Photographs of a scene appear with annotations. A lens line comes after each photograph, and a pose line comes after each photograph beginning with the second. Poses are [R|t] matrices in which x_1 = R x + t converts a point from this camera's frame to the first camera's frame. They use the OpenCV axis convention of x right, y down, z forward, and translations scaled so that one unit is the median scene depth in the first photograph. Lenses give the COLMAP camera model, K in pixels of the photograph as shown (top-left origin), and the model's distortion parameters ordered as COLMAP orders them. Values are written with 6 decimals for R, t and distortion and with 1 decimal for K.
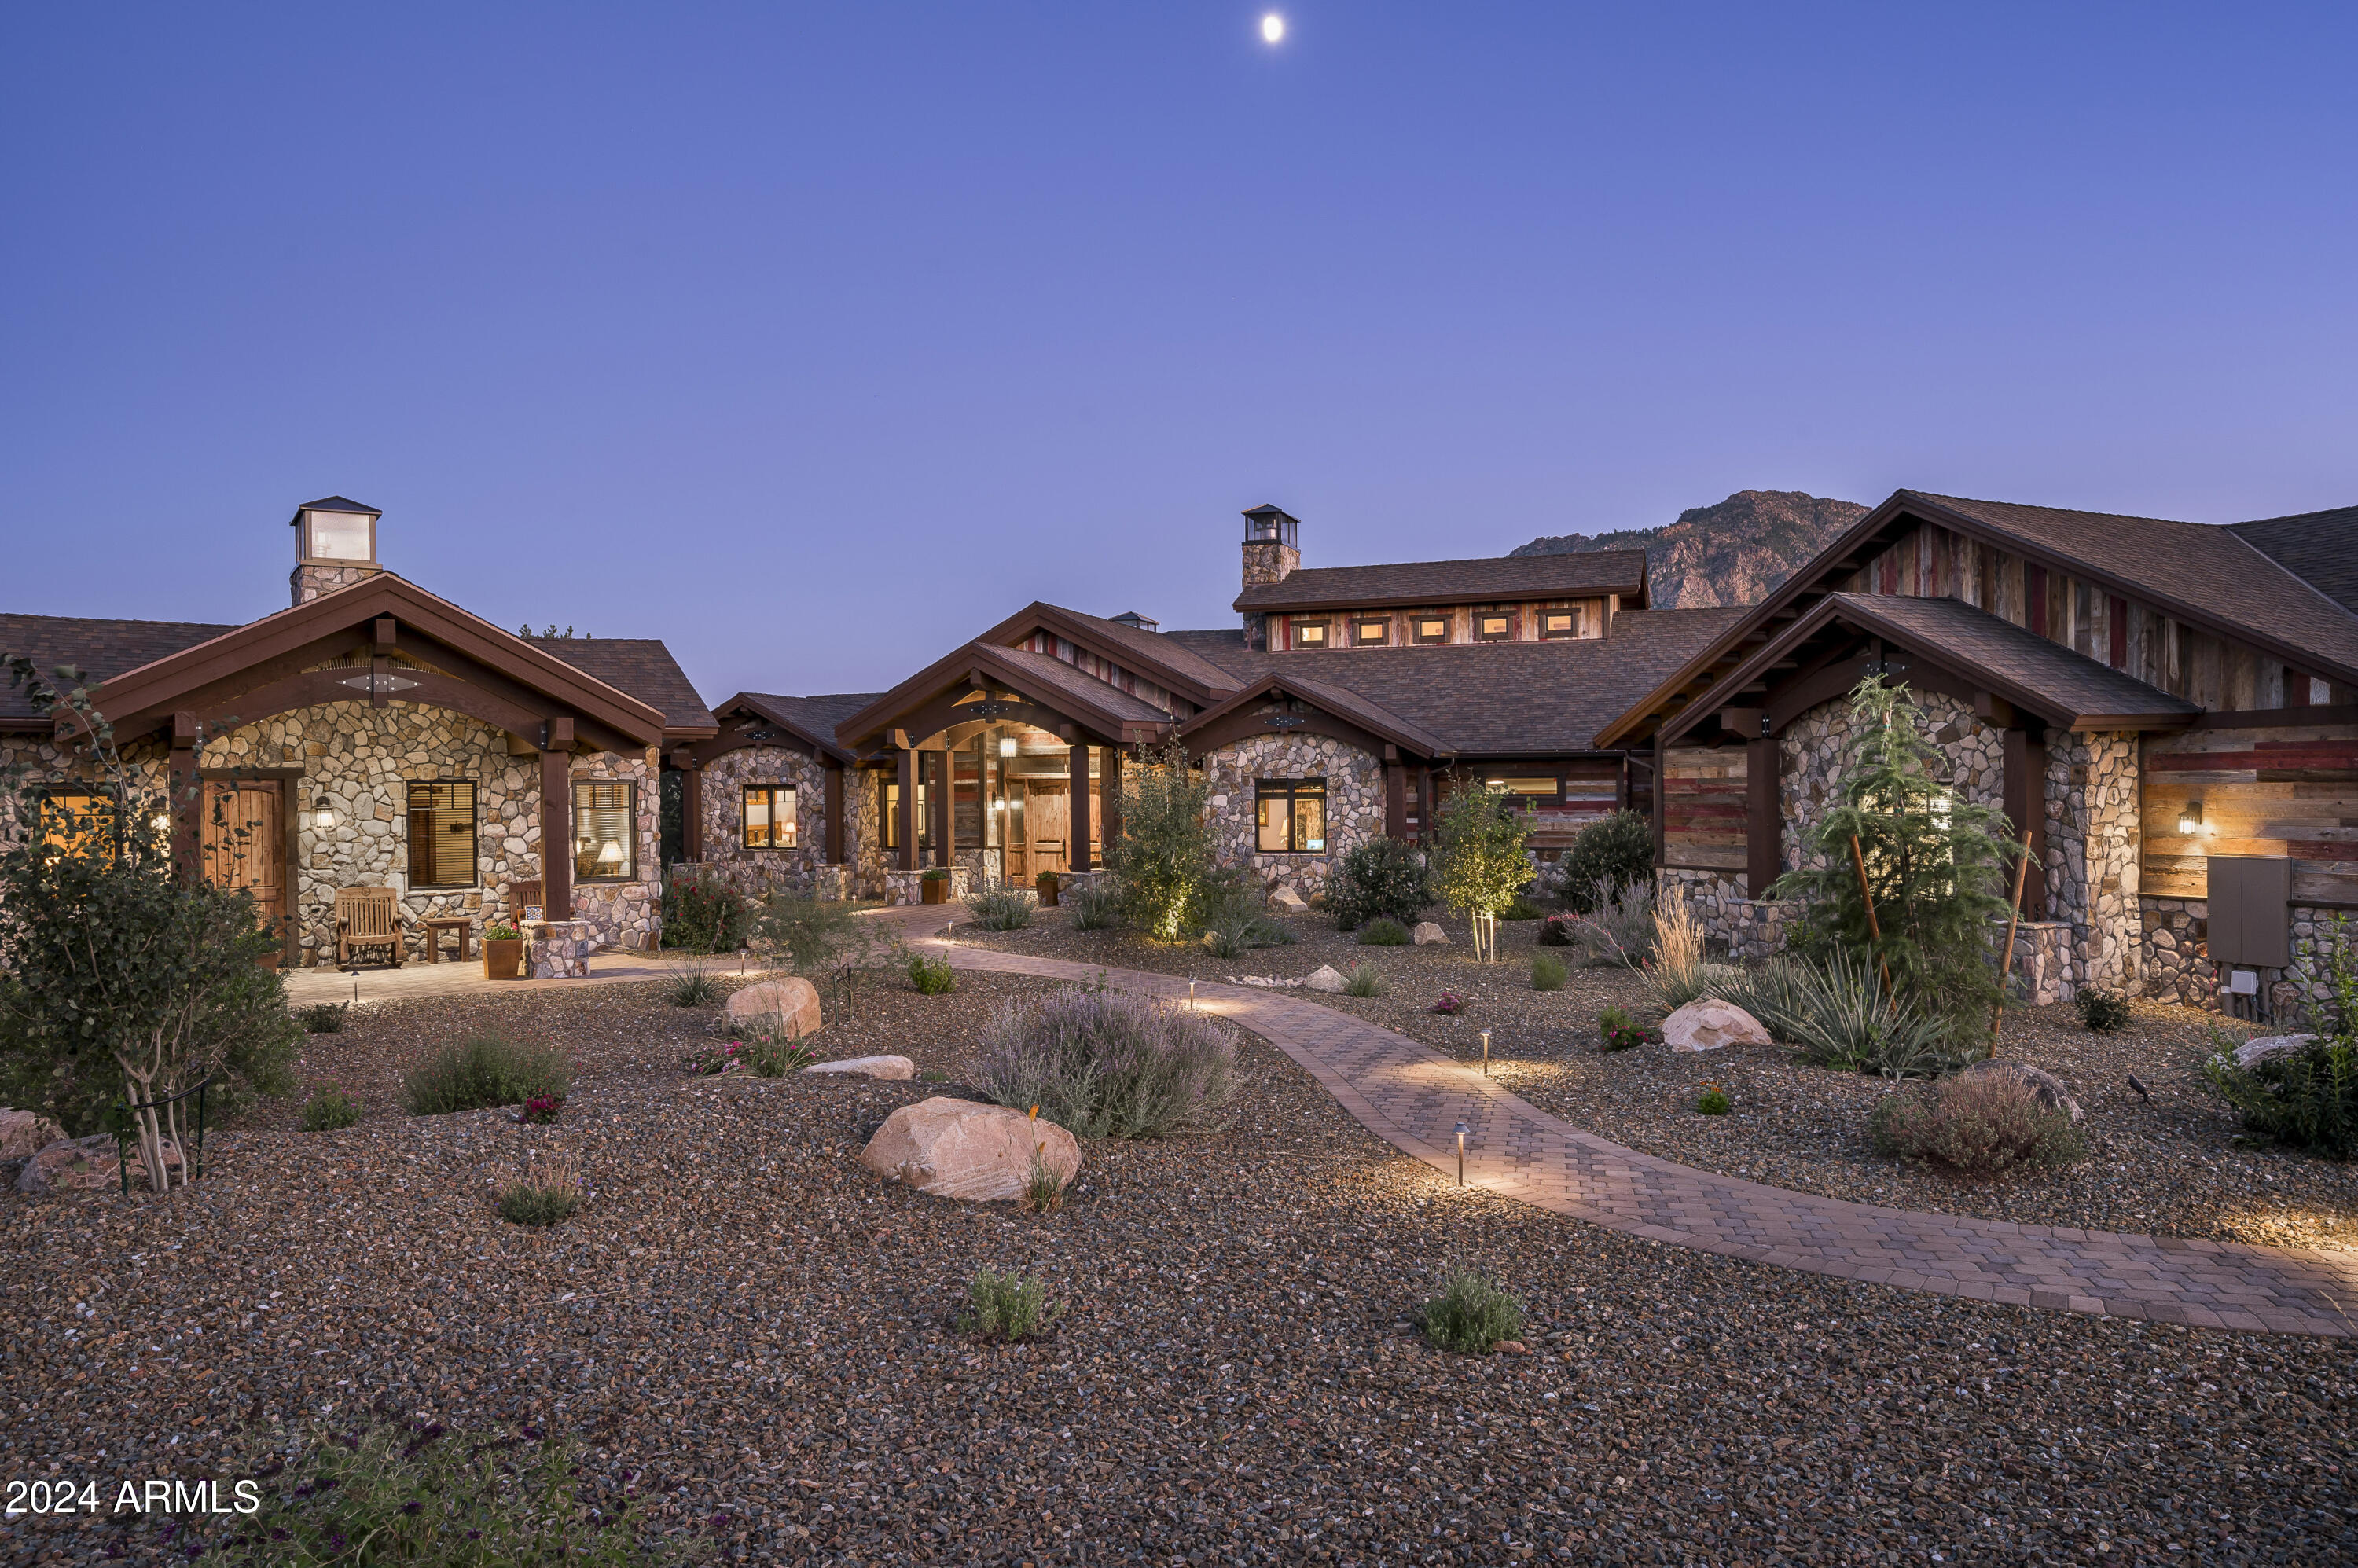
lens RADIAL K [[1540.4, 0, 1167.8], [0, 1540.4, 784.3], [0, 0, 1]] dist [0.000163, 0.000628]
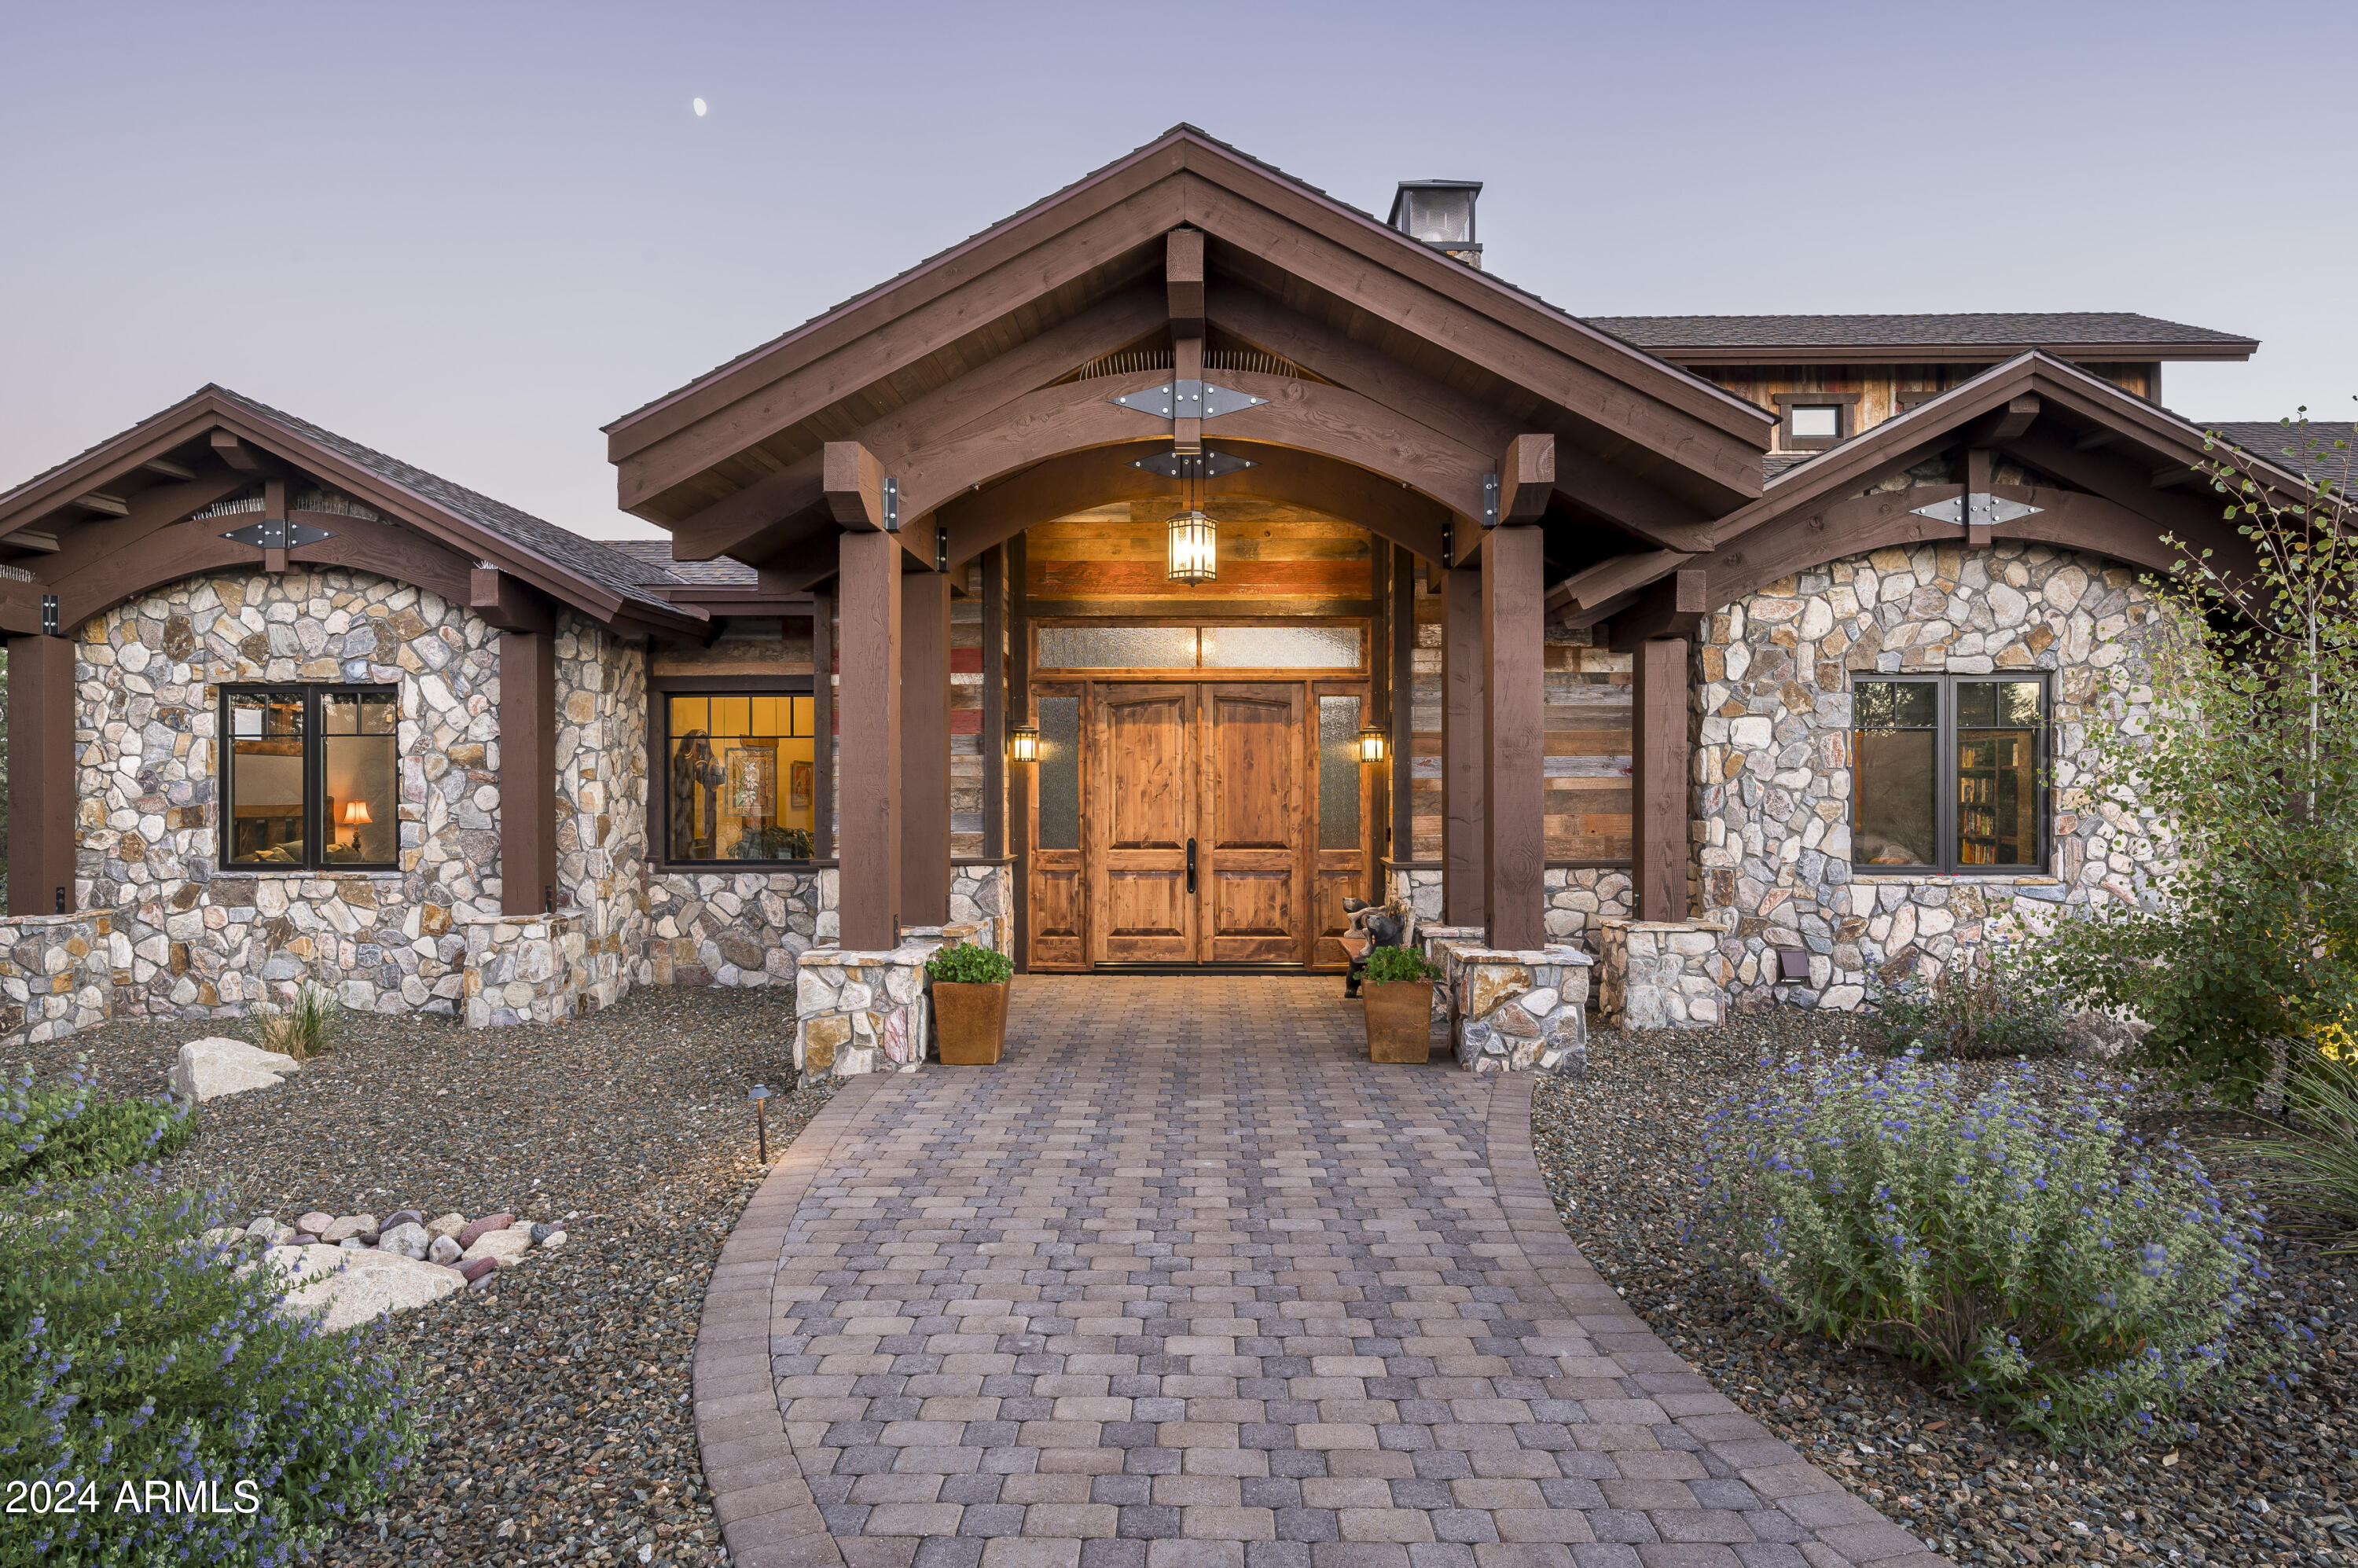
lens RADIAL K [[1399.1, 0, 1189.3], [0, 1399.1, 781.7], [0, 0, 1]] dist [0.000101, -0.000765]
pose [[0.946964, 0.010099, 0.321180, -0.297869], [-0.008506, 0.999944, -0.006365, 0.038724], [-0.321226, 0.003295, 0.946997, 1.106672]]
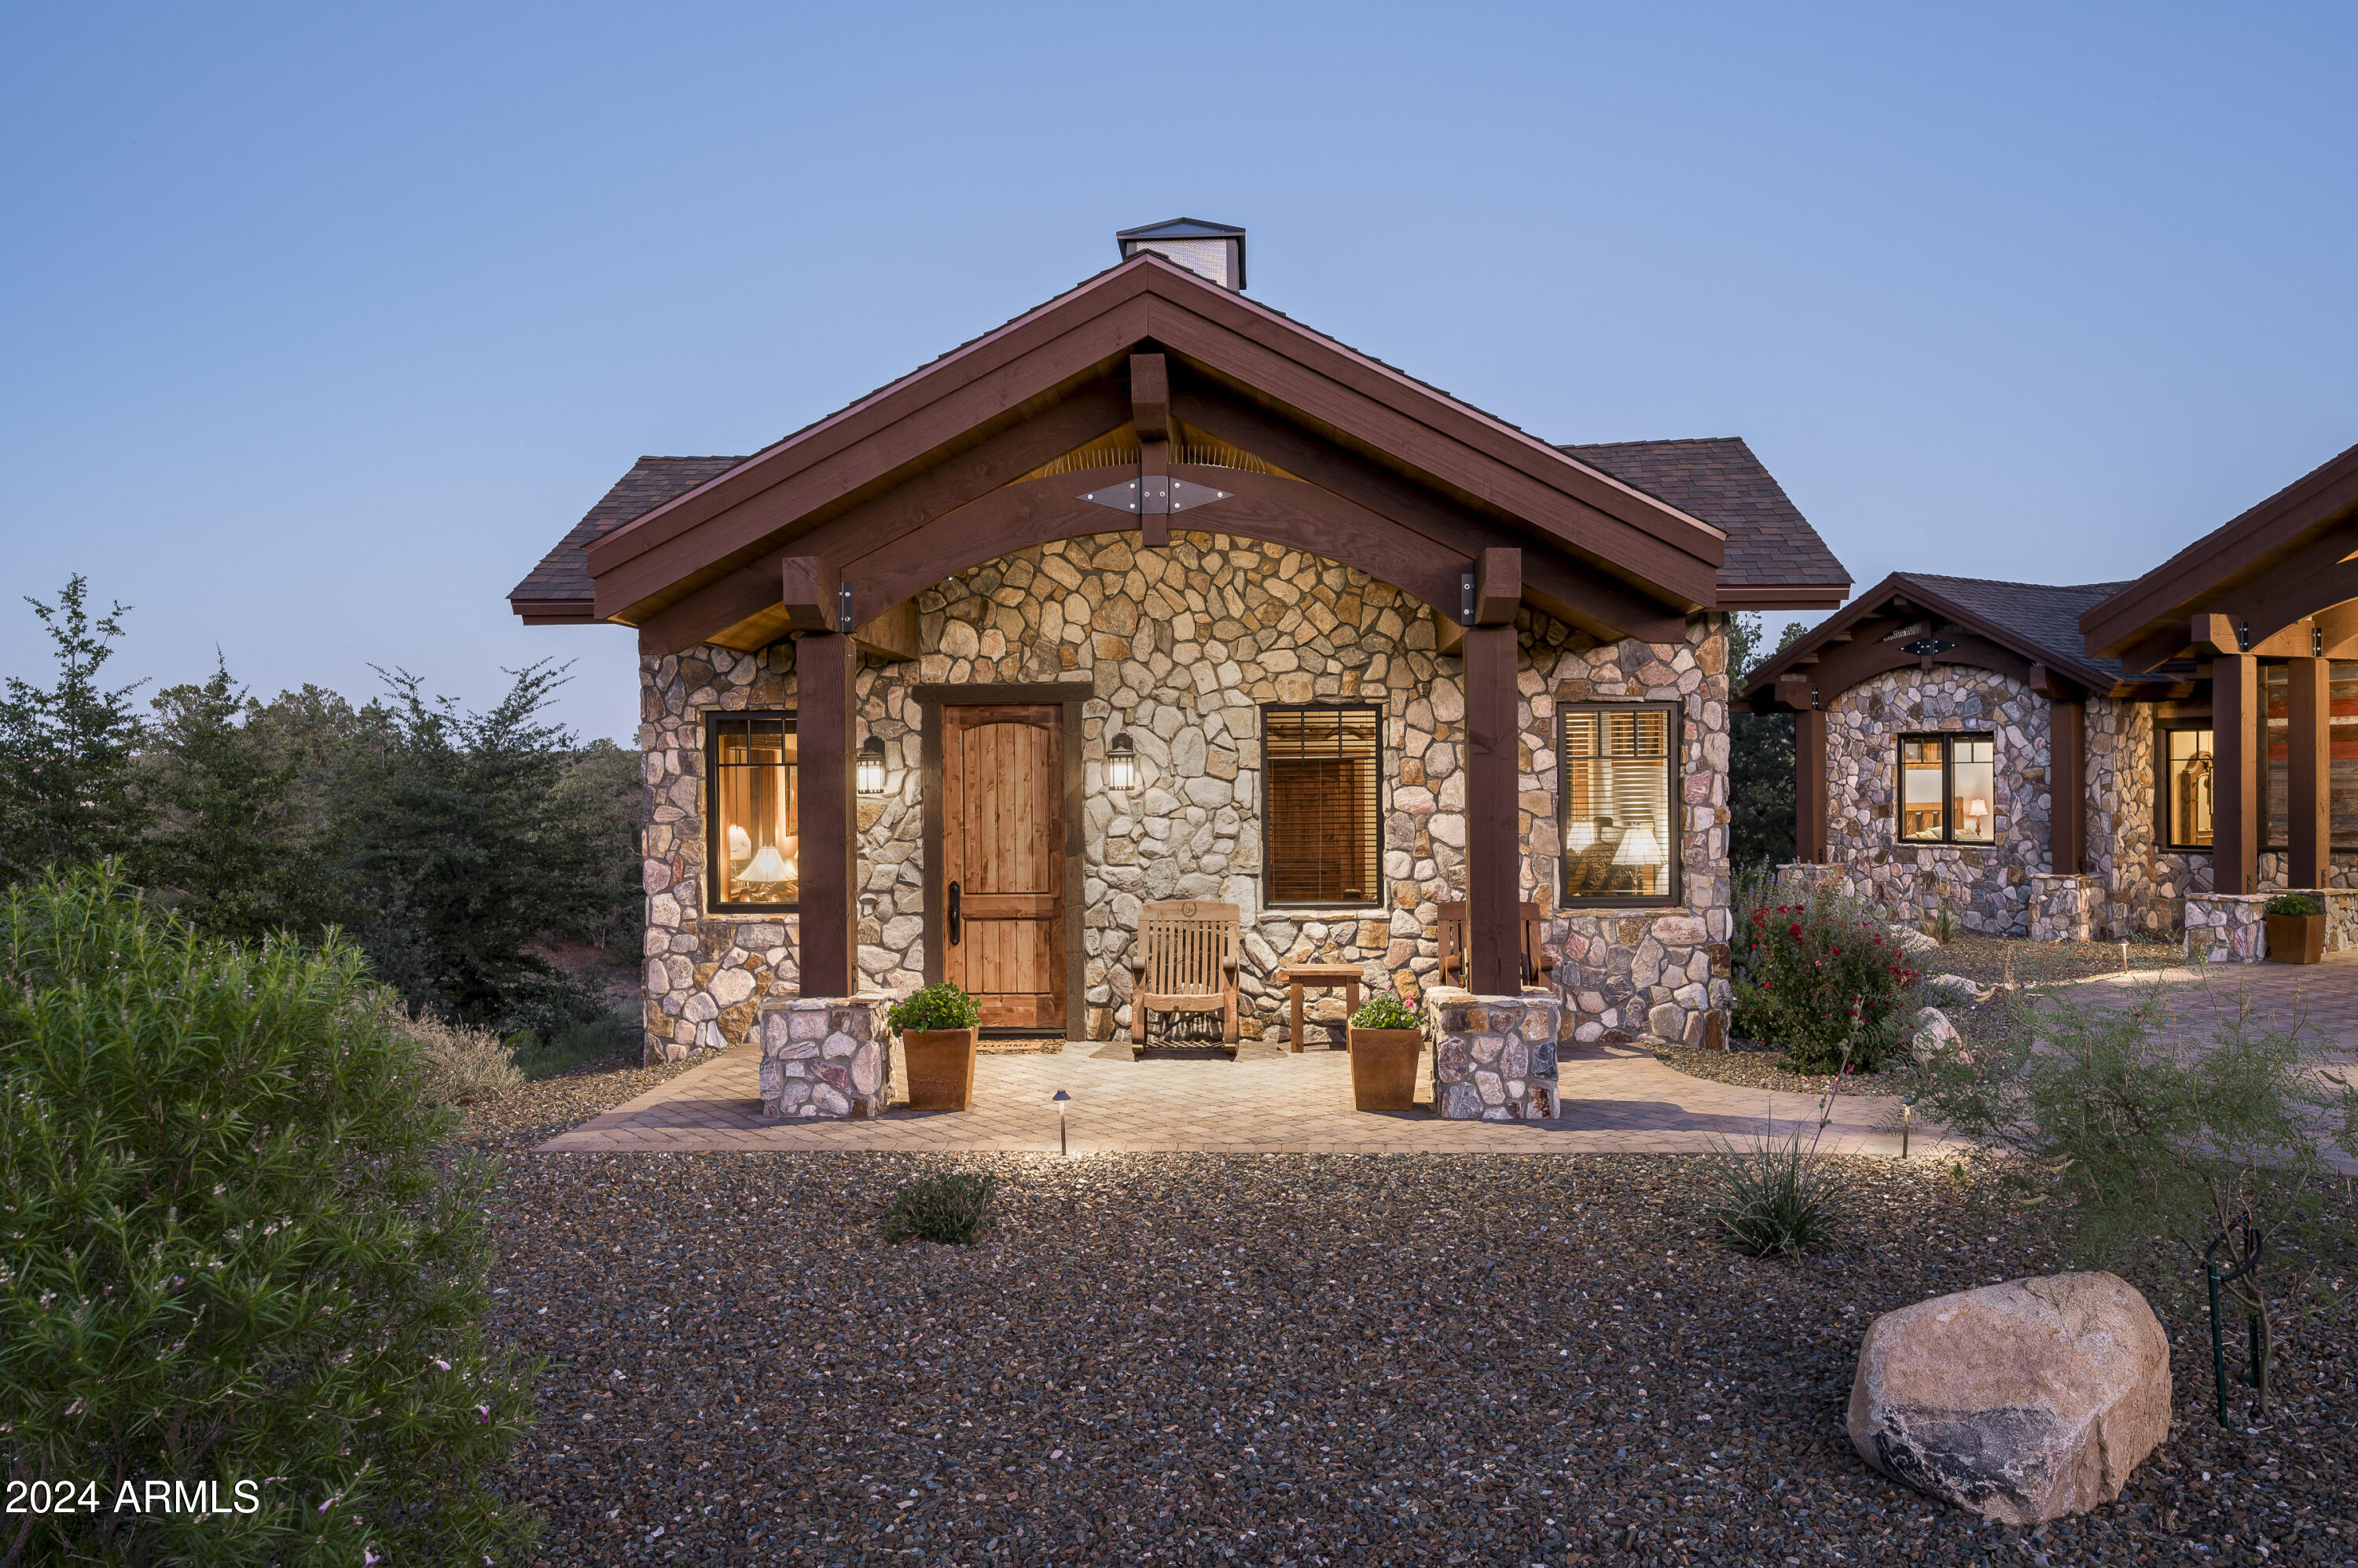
lens RADIAL K [[1896.4, 0, 1191.8], [0, 1896.4, 798.0], [0, 0, 1]] dist [-0.012328, 0.007589]
pose [[0.812296, 0.010242, -0.583156, -0.128178], [0.002119, 0.999787, 0.020511, 0.016619], [0.583242, -0.017897, 0.812102, 0.449481]]
